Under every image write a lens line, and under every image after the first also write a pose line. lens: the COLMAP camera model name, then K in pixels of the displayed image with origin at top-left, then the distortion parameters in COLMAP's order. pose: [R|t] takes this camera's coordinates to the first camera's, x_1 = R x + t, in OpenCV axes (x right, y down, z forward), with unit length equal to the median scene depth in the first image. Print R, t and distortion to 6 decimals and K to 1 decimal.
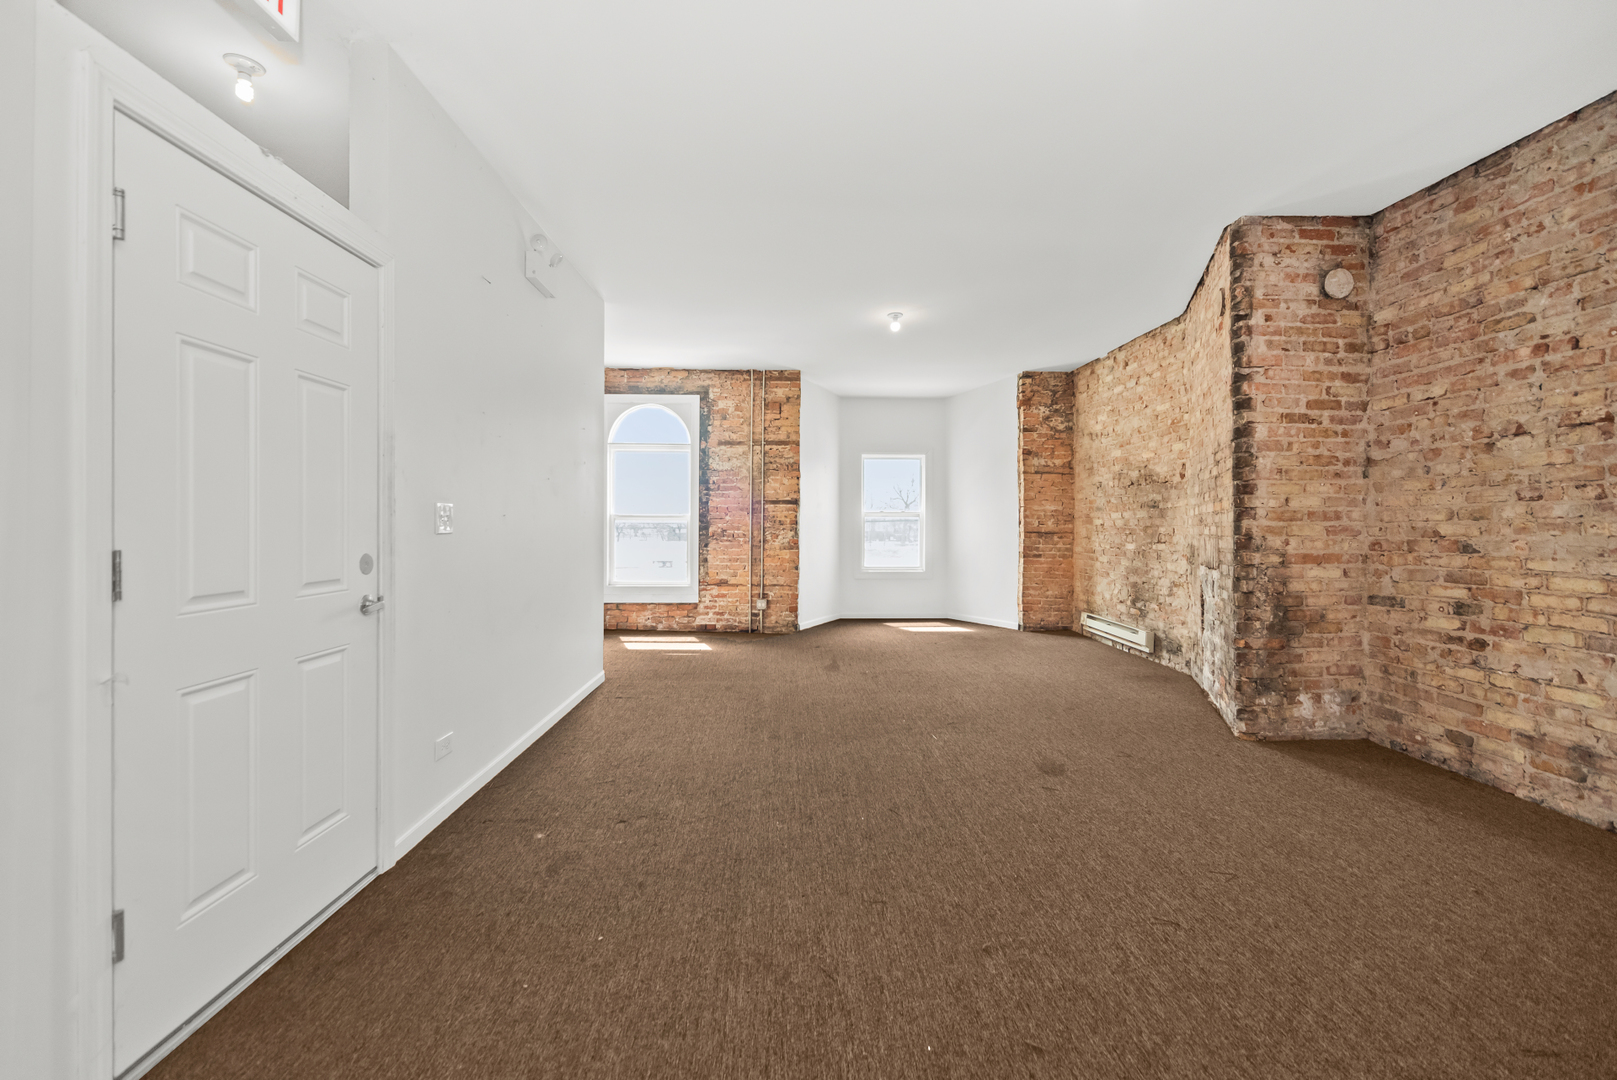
lens RADIAL K [[692.1, 0, 815.0], [0, 692.1, 533.4], [0, 0, 1]] dist [0.002441, 0.000148]
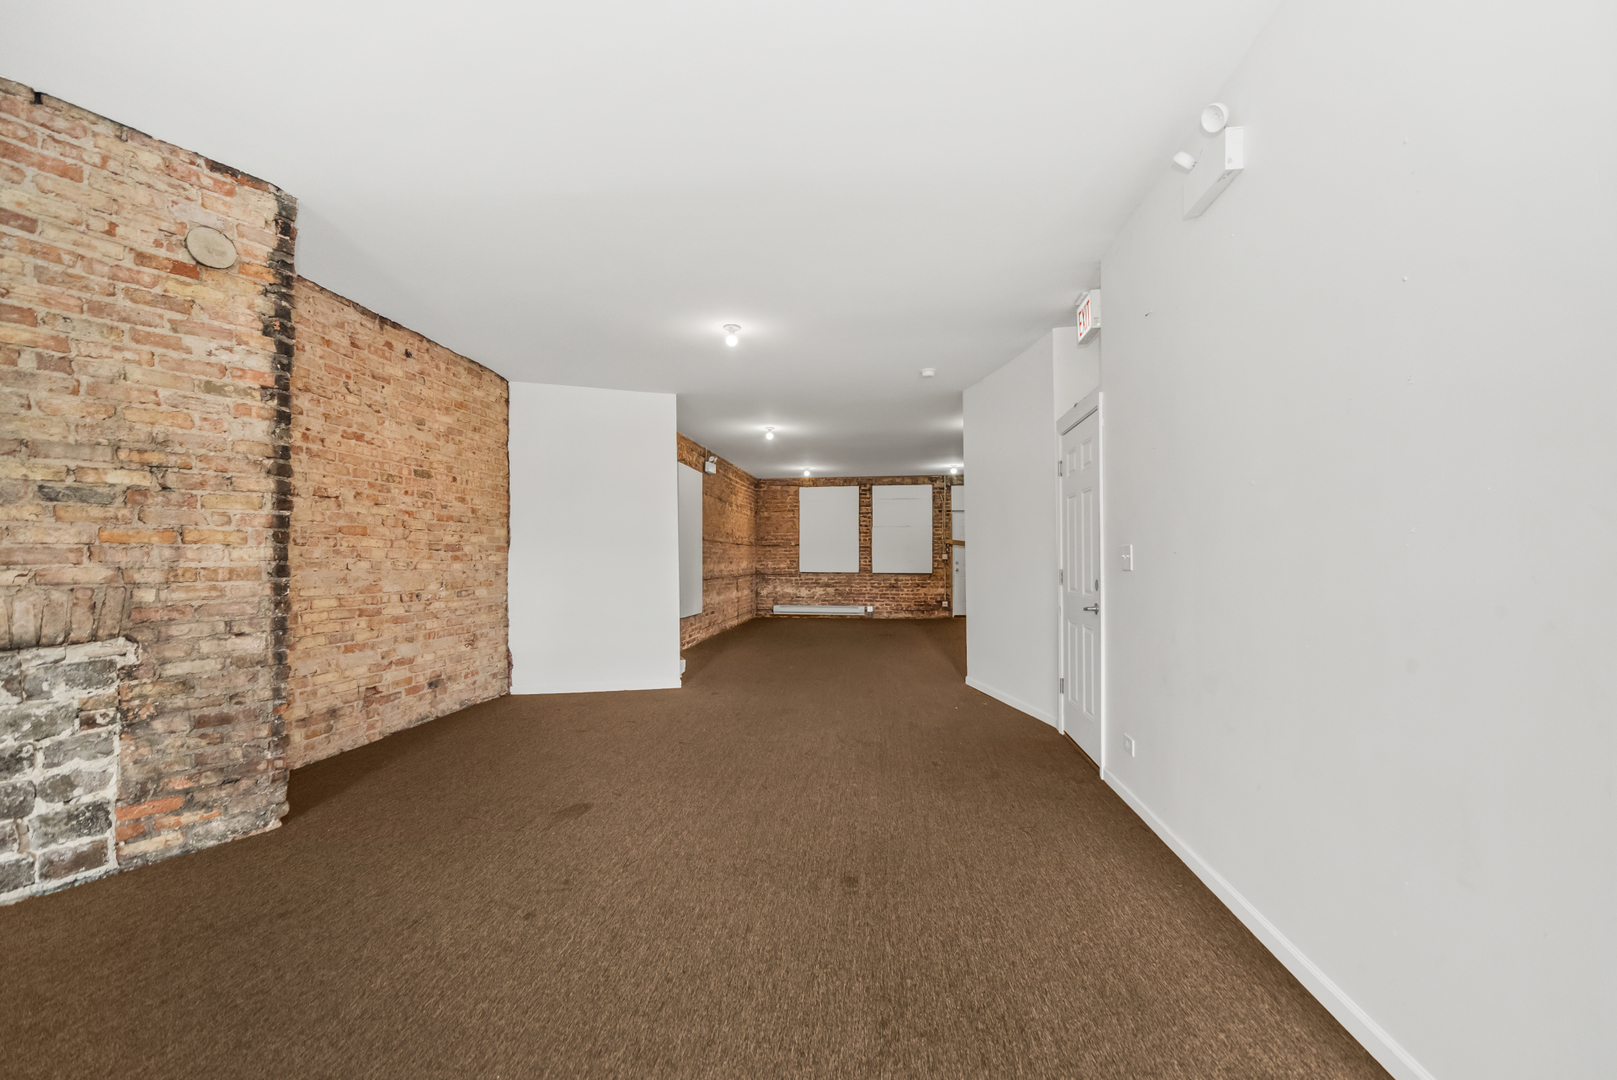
lens RADIAL K [[692.1, 0, 800.0], [0, 692.1, 544.8], [0, 0, 1]] dist [0.002441, 0.000148]
pose [[-0.984703, 0.004672, 0.174179, -0.171771], [0.003380, 0.999965, -0.007710, -0.035740], [-0.174209, -0.007004, -0.984684, 2.207764]]
